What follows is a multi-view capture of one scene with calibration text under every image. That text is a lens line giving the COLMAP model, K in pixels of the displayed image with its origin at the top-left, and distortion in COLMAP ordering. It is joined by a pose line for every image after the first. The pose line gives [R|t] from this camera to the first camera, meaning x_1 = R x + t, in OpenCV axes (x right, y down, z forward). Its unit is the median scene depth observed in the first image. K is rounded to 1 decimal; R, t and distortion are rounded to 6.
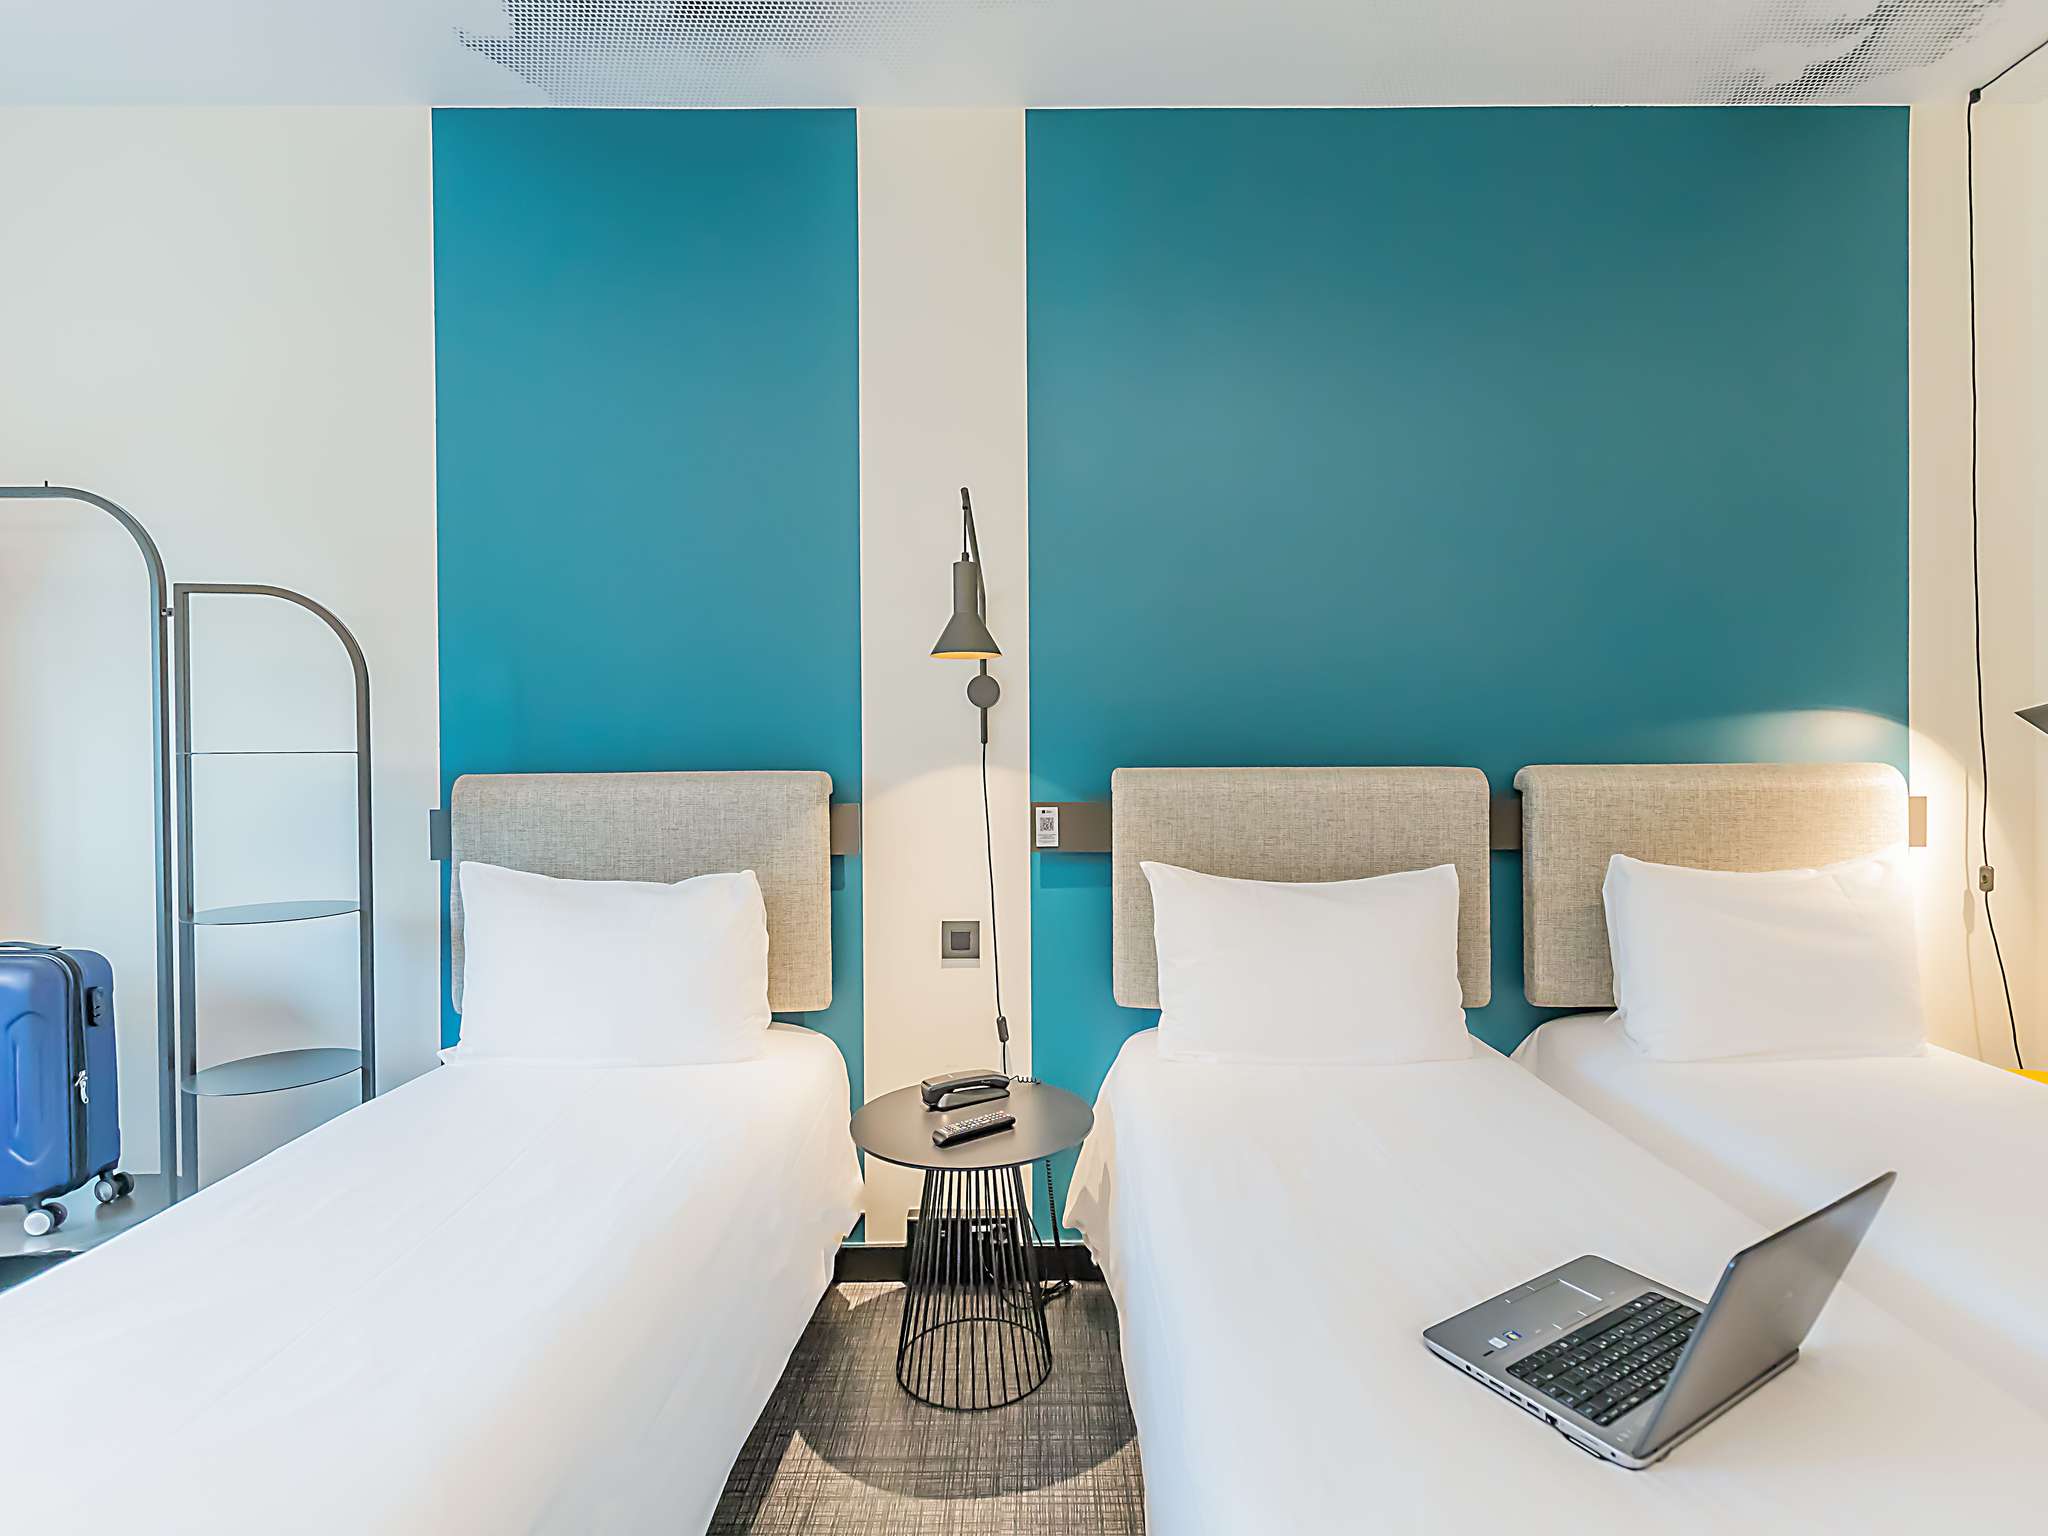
lens RADIAL K [[1028.7, 0, 1024.0], [0, 1028.7, 768.0], [0, 0, 1]] dist [0.000716, 0.000371]
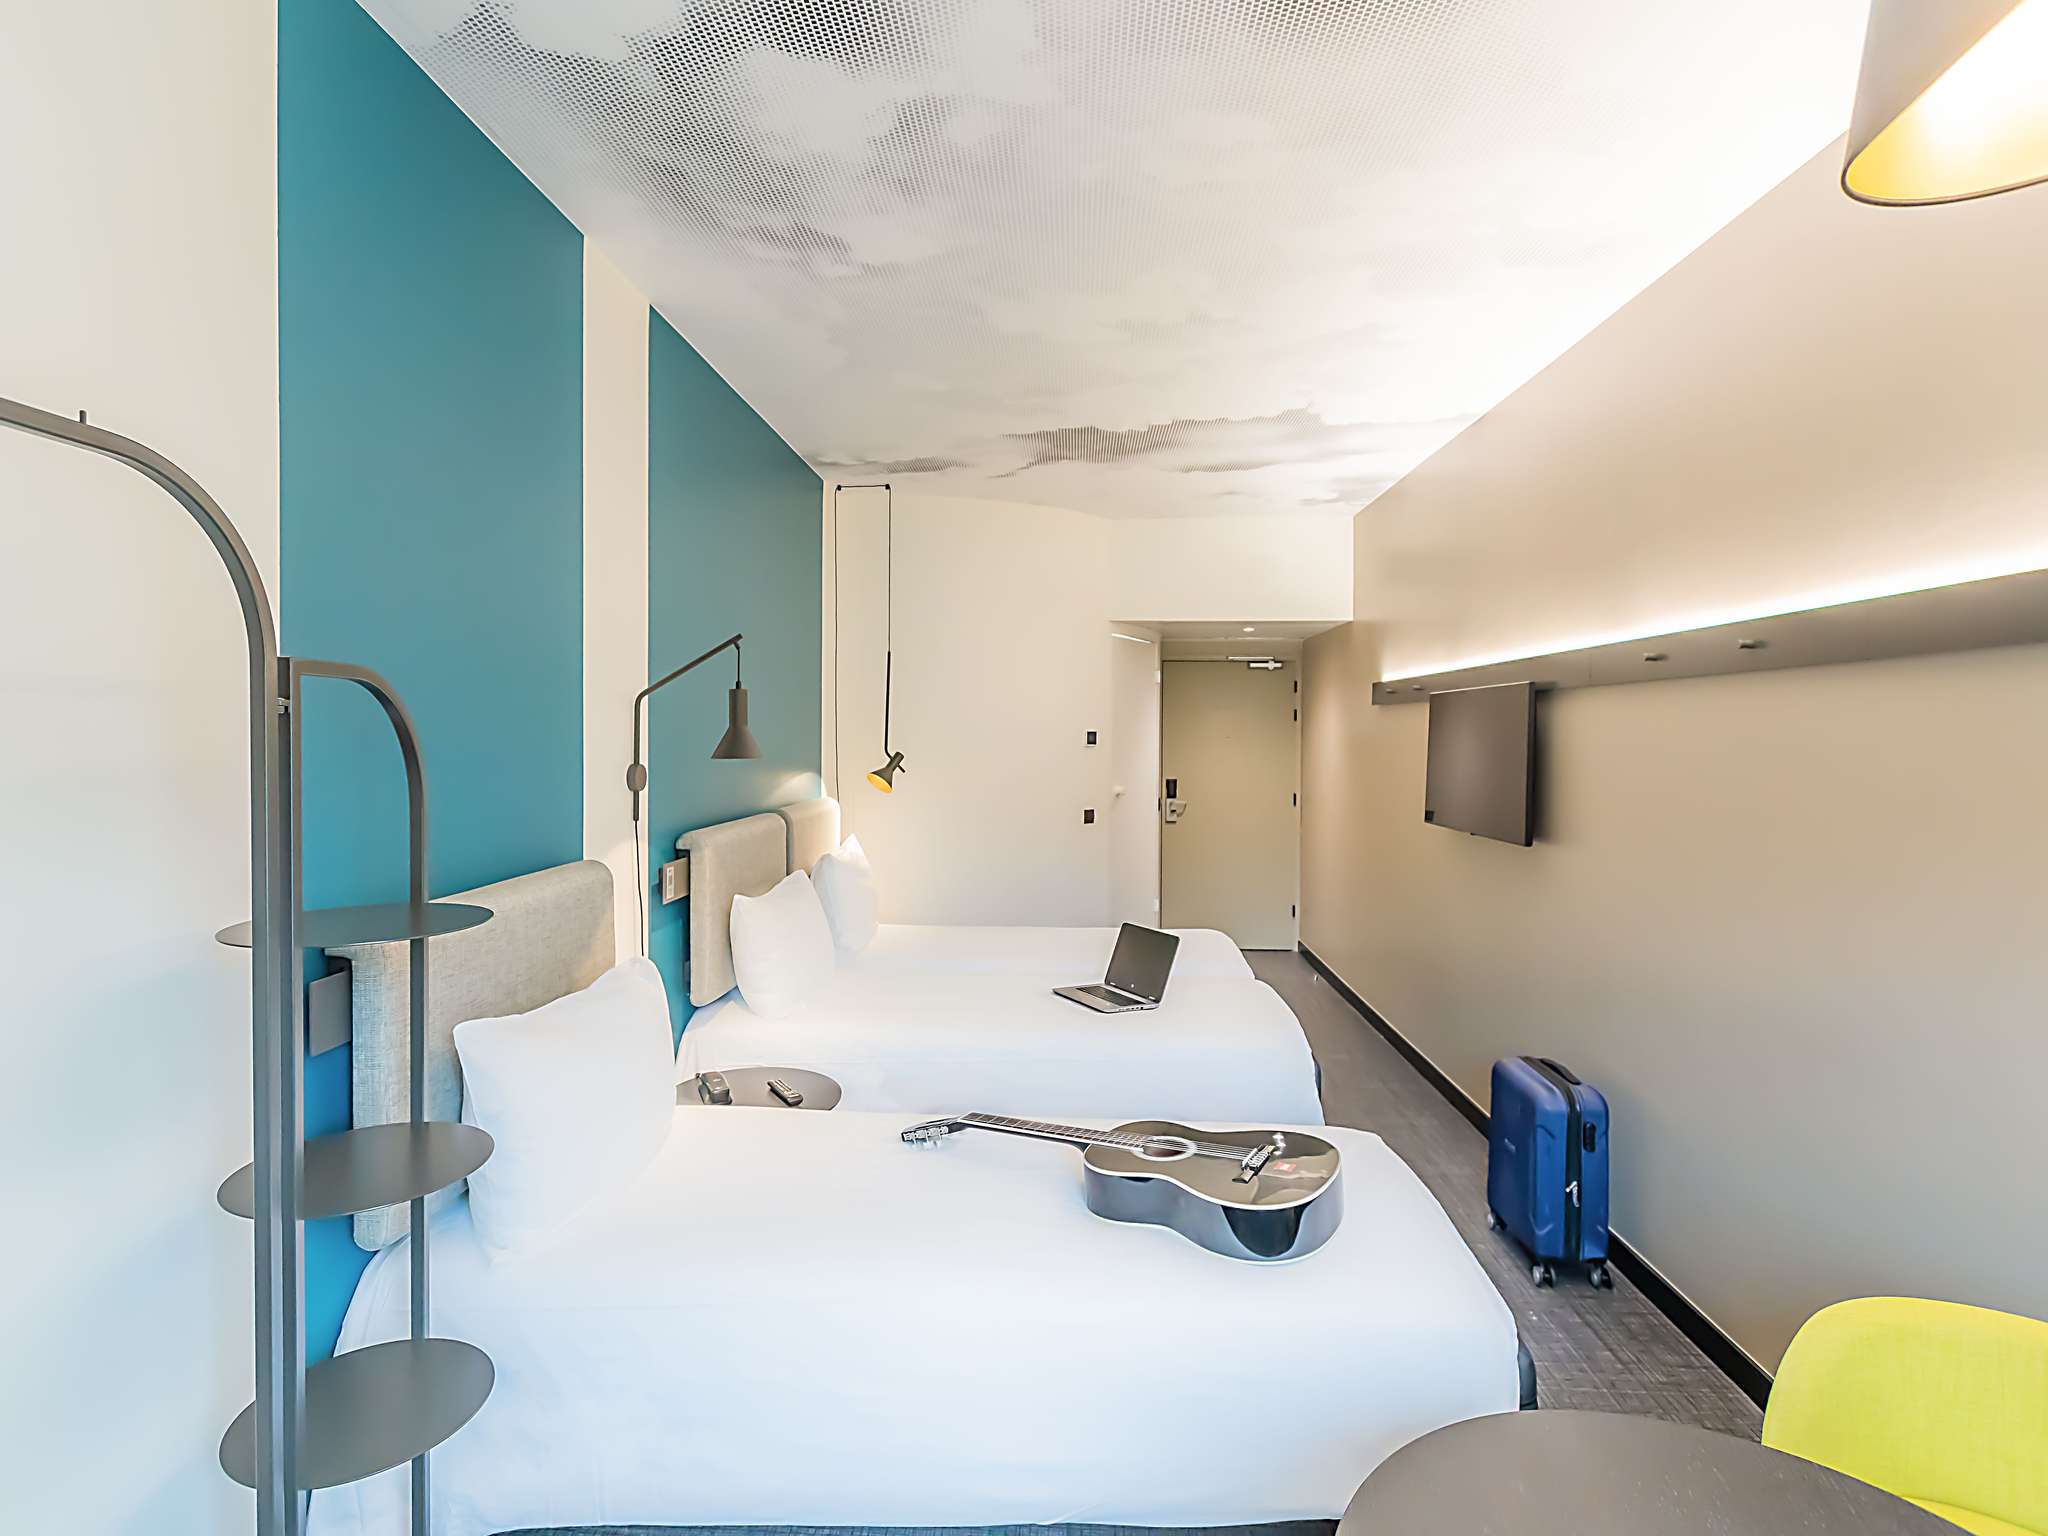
lens RADIAL K [[1028.7, 0, 1024.0], [0, 1028.7, 768.0], [0, 0, 1]] dist [0.000716, 0.000371]
pose [[0.053803, -0.027137, 0.998183, -1.256125], [0.003572, 0.999630, 0.026983, -0.120957], [-0.998545, 0.002114, 0.053880, 0.504379]]
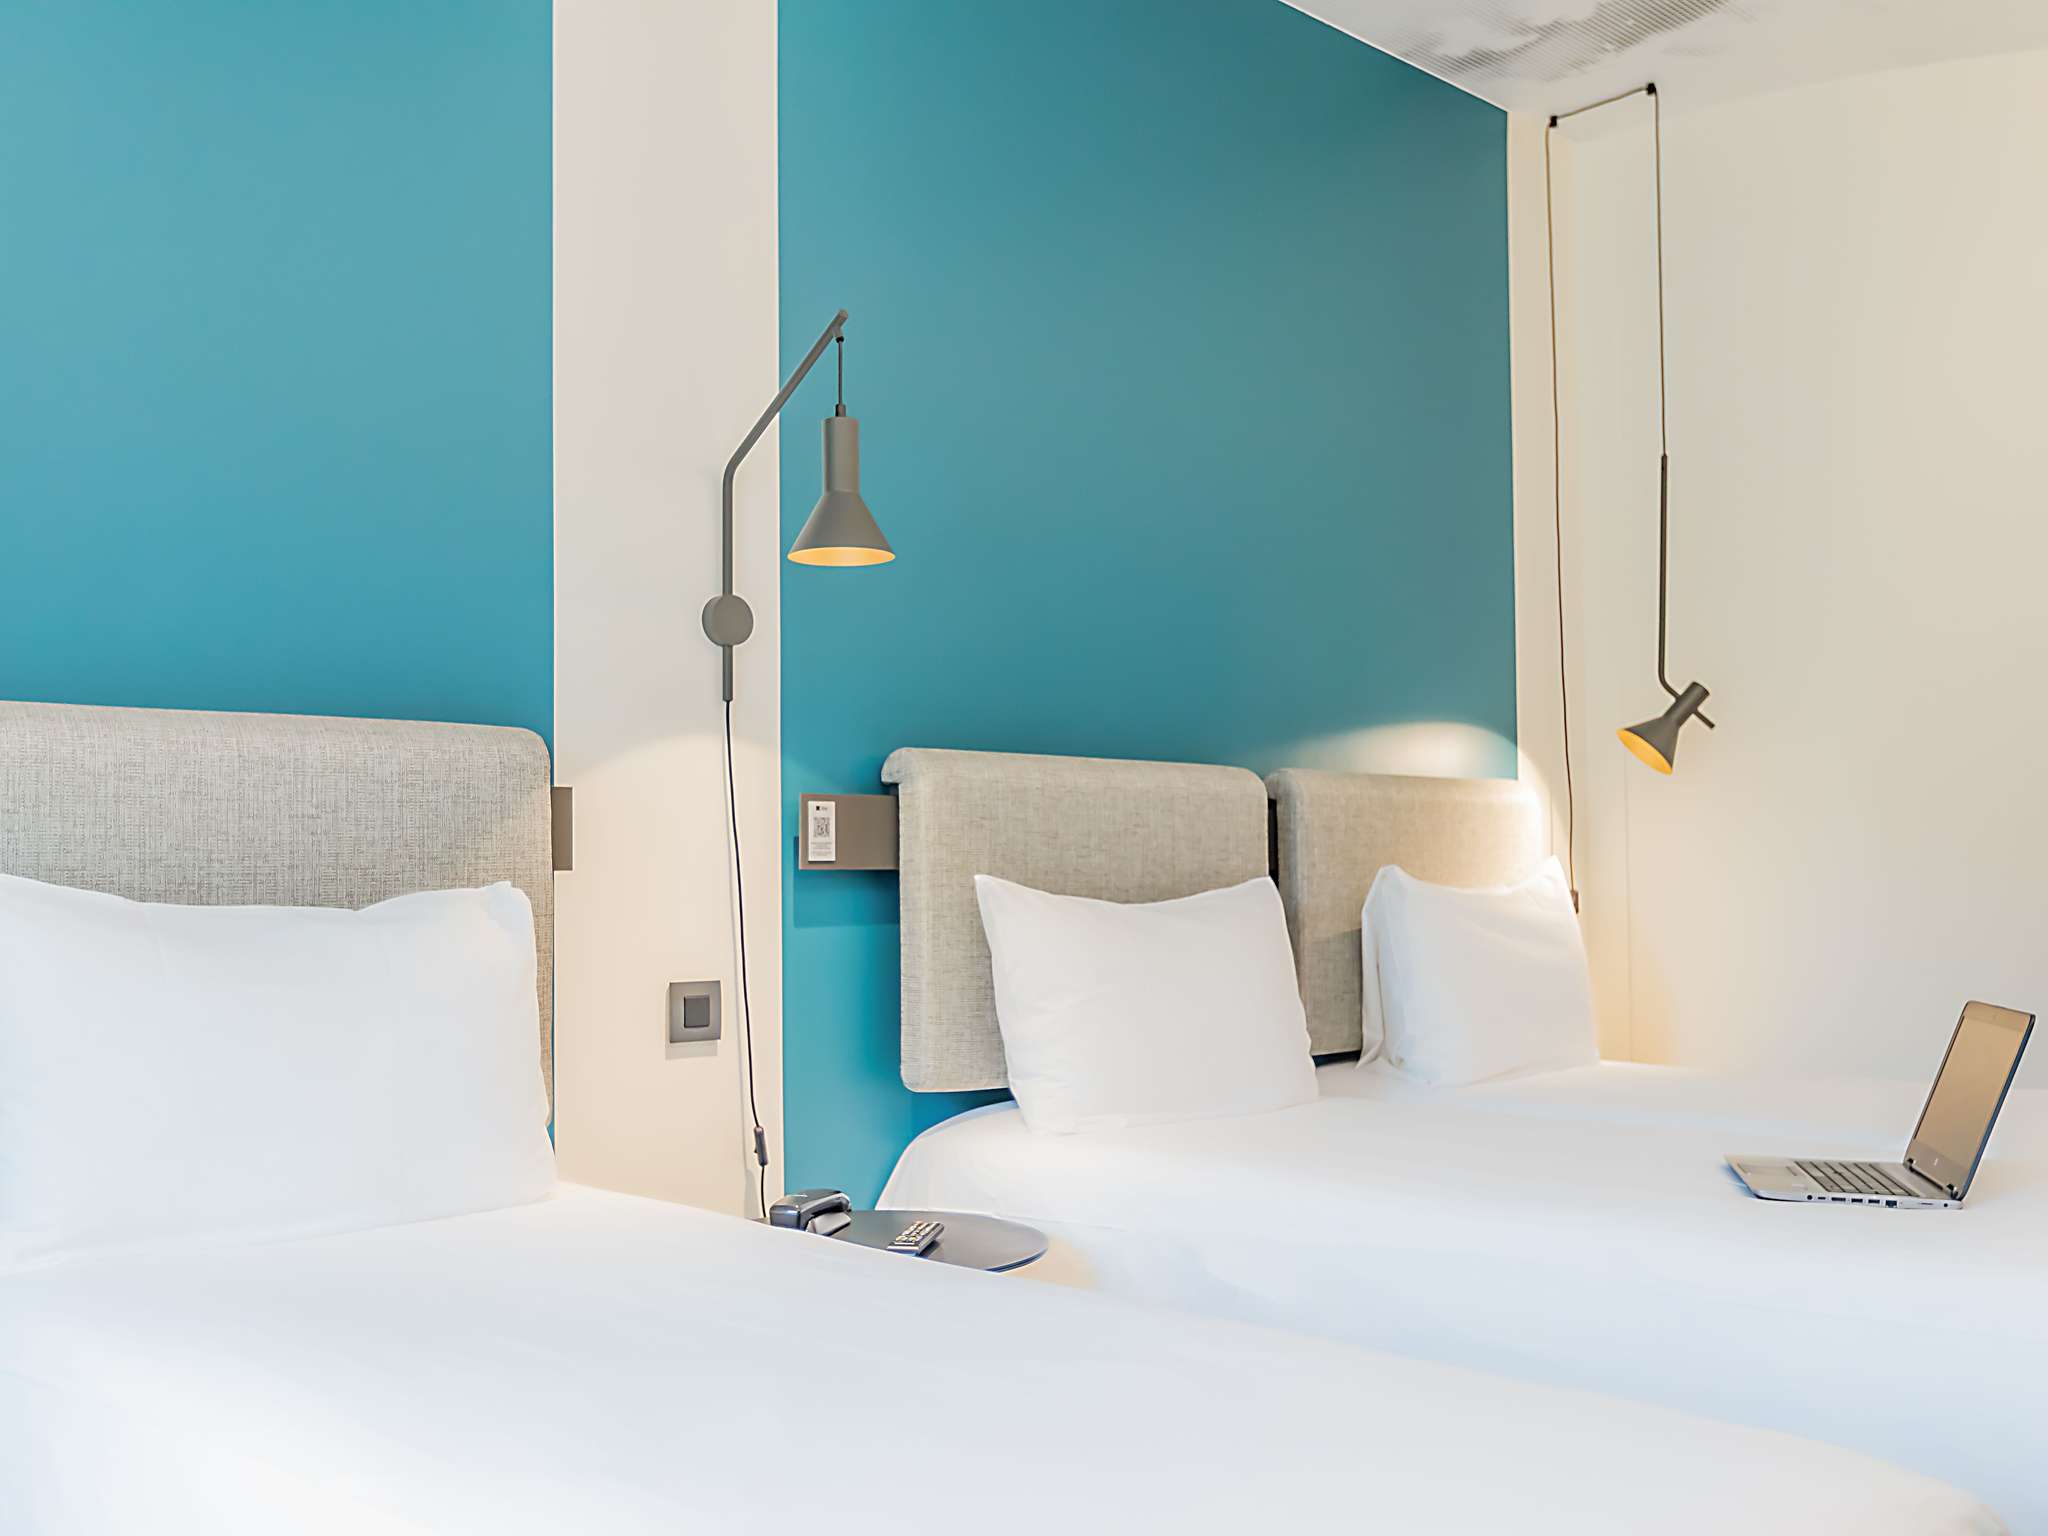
lens RADIAL K [[1982.2, 0, 1028.4], [0, 1982.2, 830.2], [0, 0, 1]] dist [0.002270, -0.003078]
pose [[0.724790, 0.019242, 0.688702, -0.782548], [0.012873, 0.999057, -0.041460, 0.114295], [-0.688850, 0.038915, 0.723859, -0.019972]]
